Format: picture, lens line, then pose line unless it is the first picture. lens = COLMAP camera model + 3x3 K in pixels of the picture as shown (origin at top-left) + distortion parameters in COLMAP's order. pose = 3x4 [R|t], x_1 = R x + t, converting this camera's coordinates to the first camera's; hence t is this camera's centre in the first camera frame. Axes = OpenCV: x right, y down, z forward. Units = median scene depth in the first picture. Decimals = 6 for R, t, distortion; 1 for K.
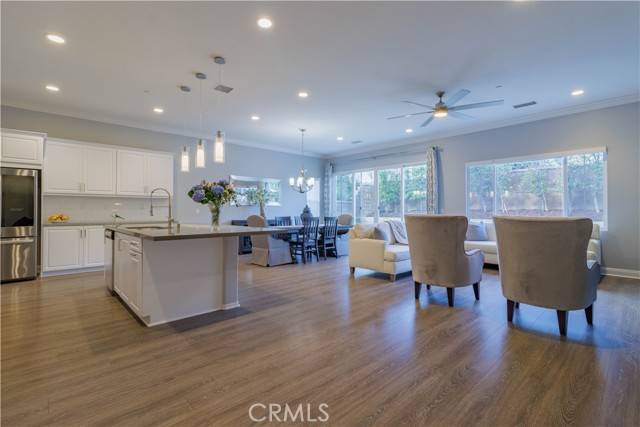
lens RADIAL K [[297.6, 0, 322.1], [0, 297.6, 208.5], [0, 0, 1]] dist [0.005162, 0.001279]
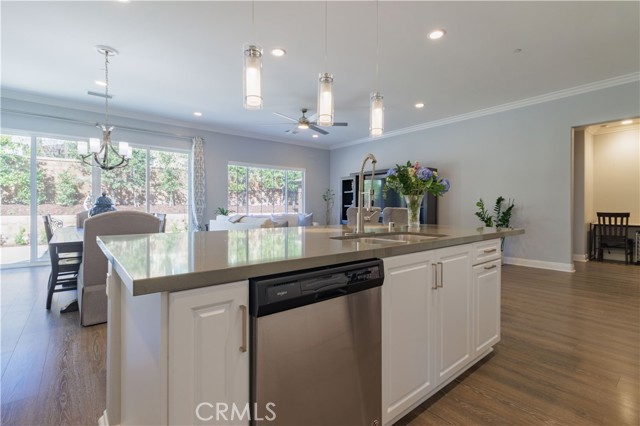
lens RADIAL K [[297.6, 0, 325.2], [0, 297.6, 211.4], [0, 0, 1]] dist [0.005162, 0.001279]
pose [[0.065643, -0.011844, 0.997773, -0.832496], [-0.009974, 0.999872, 0.012526, 0.016609], [-0.997793, -0.010774, 0.065517, 0.834820]]
